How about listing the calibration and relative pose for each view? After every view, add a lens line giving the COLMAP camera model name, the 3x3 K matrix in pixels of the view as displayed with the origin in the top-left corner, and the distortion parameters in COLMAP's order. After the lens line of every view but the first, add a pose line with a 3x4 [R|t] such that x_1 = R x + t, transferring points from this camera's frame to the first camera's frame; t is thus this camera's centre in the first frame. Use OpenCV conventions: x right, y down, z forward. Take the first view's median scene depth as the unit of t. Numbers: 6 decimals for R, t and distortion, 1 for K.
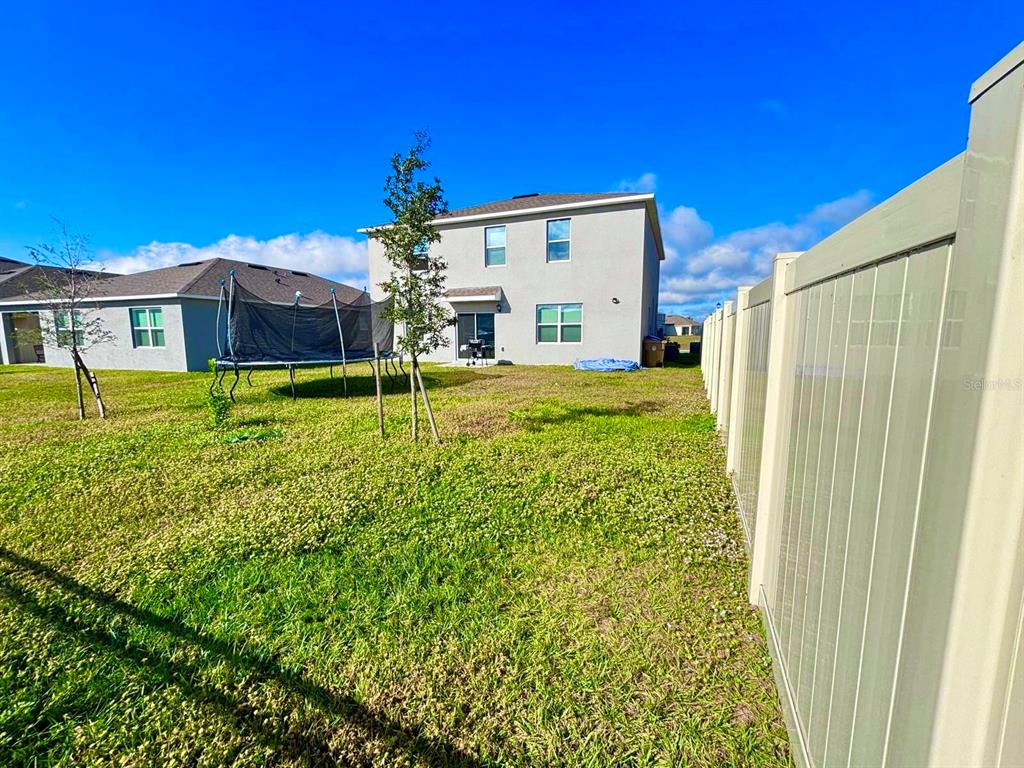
lens RADIAL K [[417.8, 0, 515.2], [0, 417.8, 383.9], [0, 0, 1]] dist [-0.000257, 0.000653]
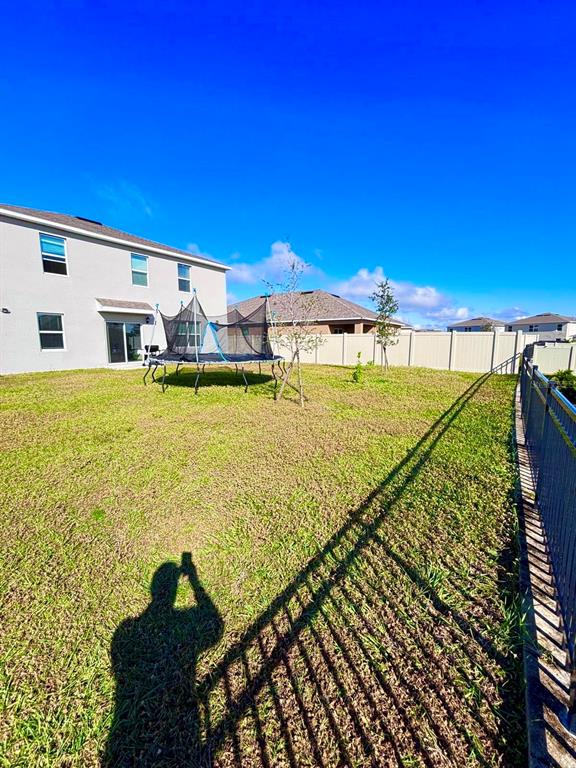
lens RADIAL K [[313.4, 0, 288.9], [0, 313.4, 384.6], [0, 0, 1]] dist [-0.000257, 0.000653]
pose [[0.255080, -0.126342, 0.958630, -0.833481], [0.116597, 0.988211, 0.099216, -0.030980], [-0.959864, 0.086465, 0.266804, 0.331127]]
